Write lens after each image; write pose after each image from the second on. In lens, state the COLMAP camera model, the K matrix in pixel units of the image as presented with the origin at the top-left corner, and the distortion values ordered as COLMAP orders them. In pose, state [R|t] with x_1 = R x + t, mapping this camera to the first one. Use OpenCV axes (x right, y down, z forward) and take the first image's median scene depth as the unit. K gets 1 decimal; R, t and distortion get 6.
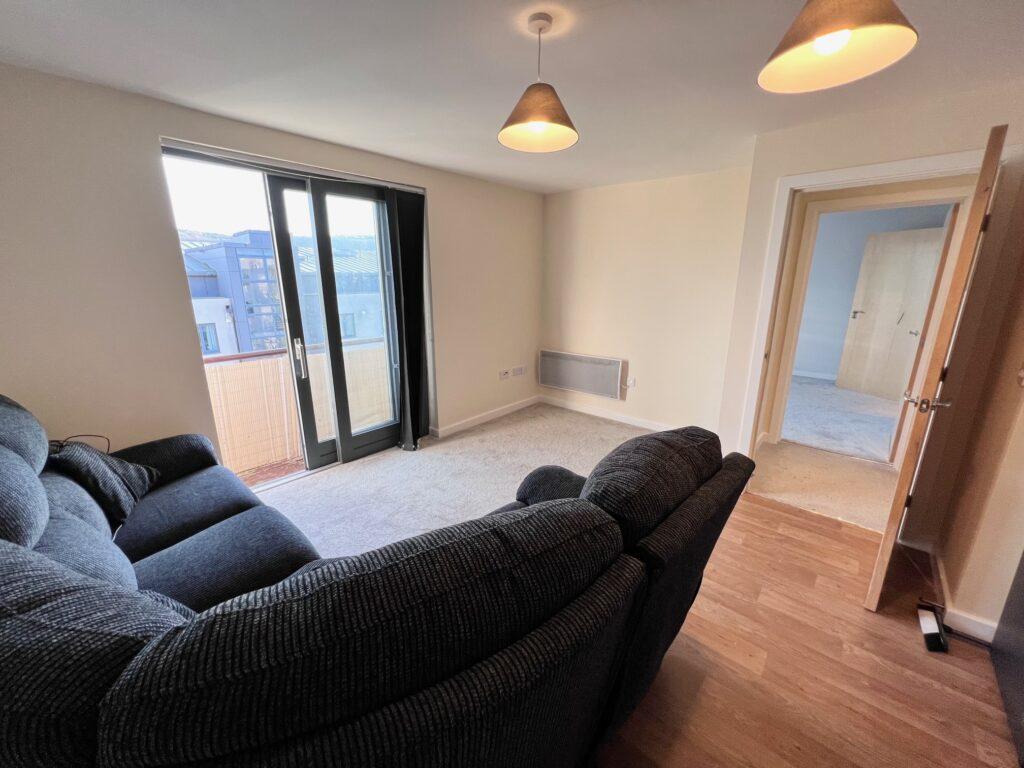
lens RADIAL K [[412.5, 0, 512.0], [0, 412.5, 384.0], [0, 0, 1]] dist [-0.001824, -0.000282]
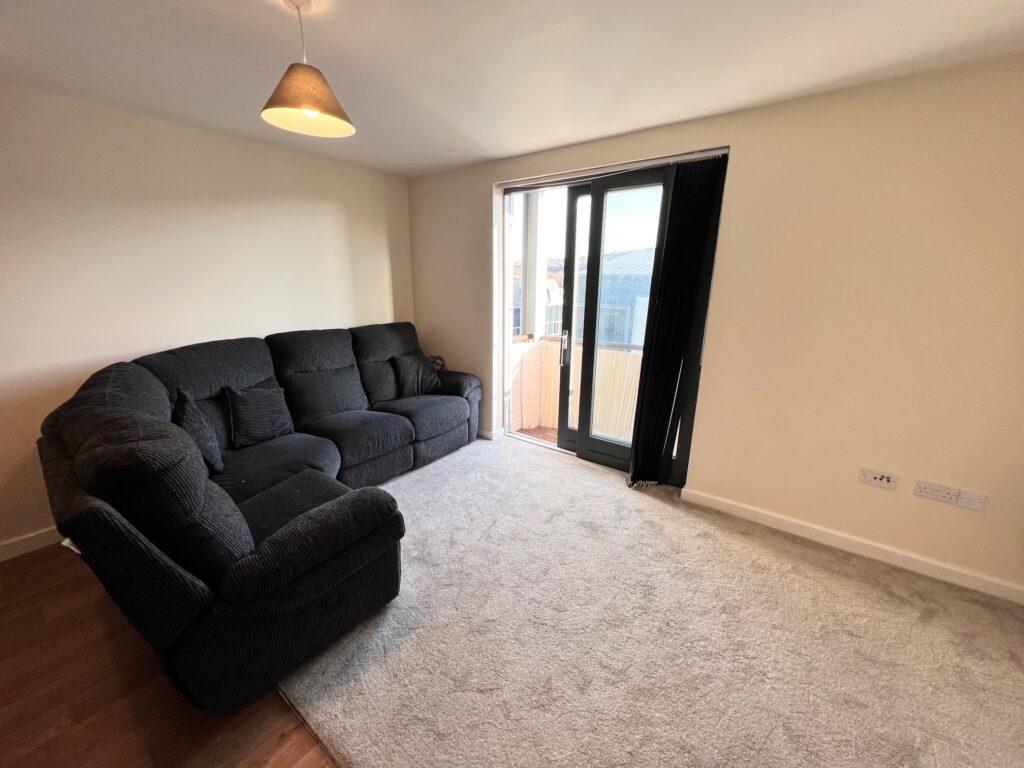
lens RADIAL K [[413.4, 0, 512.0], [0, 413.4, 384.0], [0, 0, 1]] dist [0.024760, 0.000003]
pose [[0.066095, 0.250720, -0.965801, 0.535535], [-0.261537, 0.938430, 0.225716, -0.169371], [0.962928, 0.237674, 0.127598, 0.664806]]
